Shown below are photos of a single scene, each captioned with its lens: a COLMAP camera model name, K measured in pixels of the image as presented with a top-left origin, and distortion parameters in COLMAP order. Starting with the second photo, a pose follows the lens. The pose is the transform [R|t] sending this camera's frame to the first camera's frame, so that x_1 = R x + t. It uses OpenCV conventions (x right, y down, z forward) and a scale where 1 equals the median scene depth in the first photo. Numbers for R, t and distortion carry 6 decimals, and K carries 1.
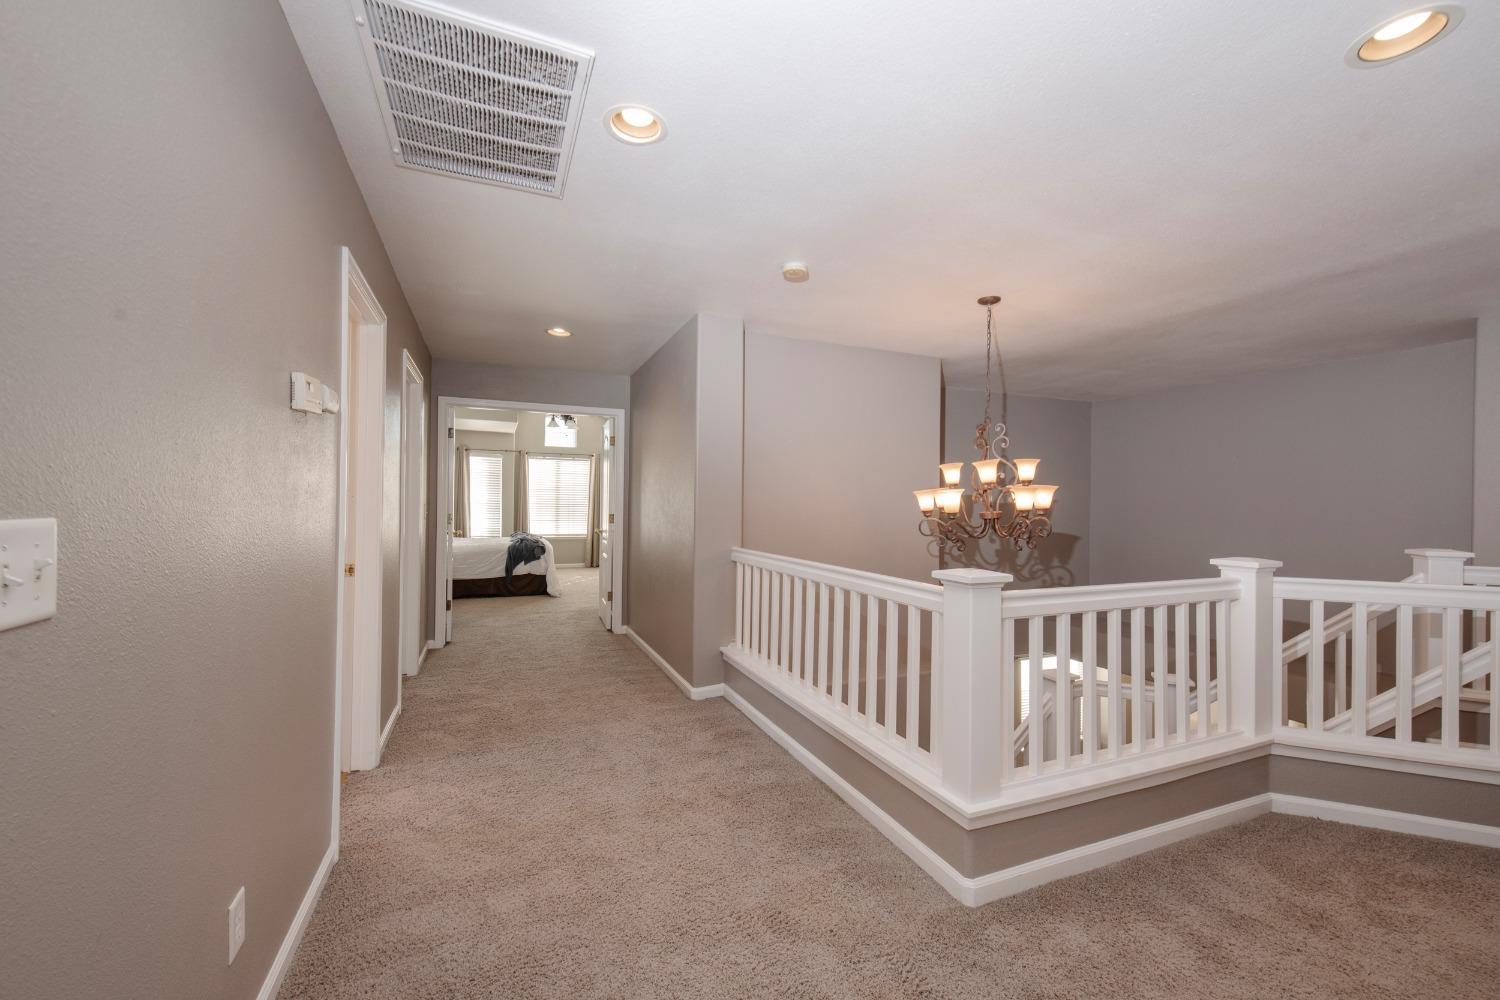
lens RADIAL K [[604.8, 0, 748.8], [0, 604.8, 504.6], [0, 0, 1]] dist [-0.003111, -0.005920]
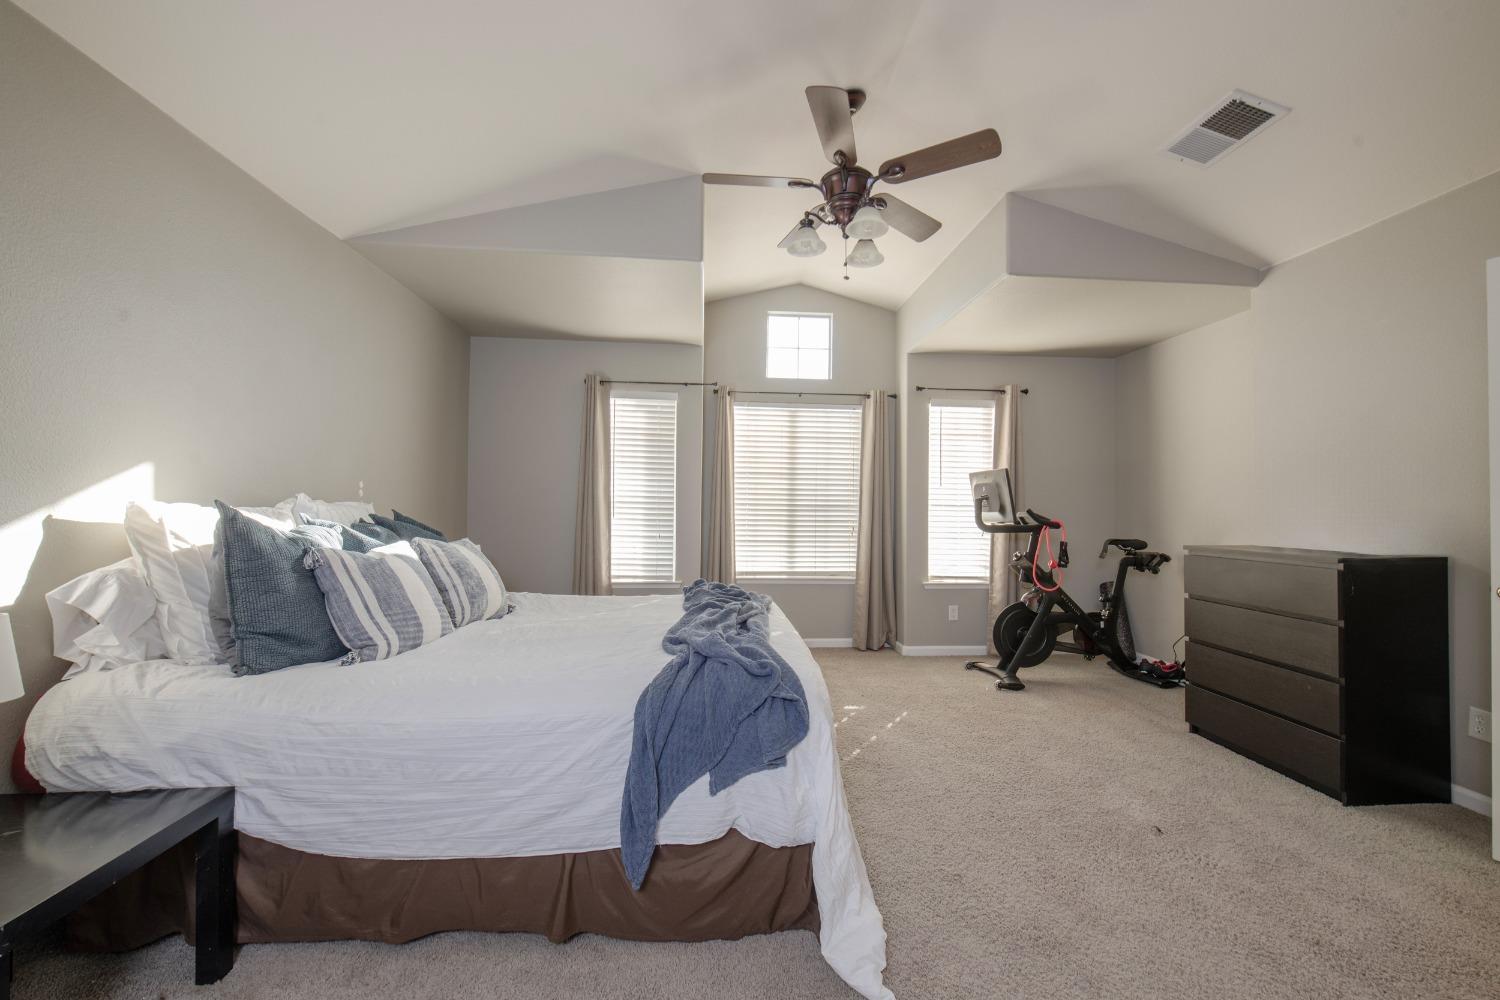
lens RADIAL K [[604.8, 0, 748.8], [0, 604.8, 504.6], [0, 0, 1]] dist [-0.003111, -0.005920]
pose [[0.948122, -0.000679, -0.317905, -0.216196], [-0.002909, 0.999937, -0.010809, 0.004076], [0.317893, 0.011173, 0.948061, 0.595011]]
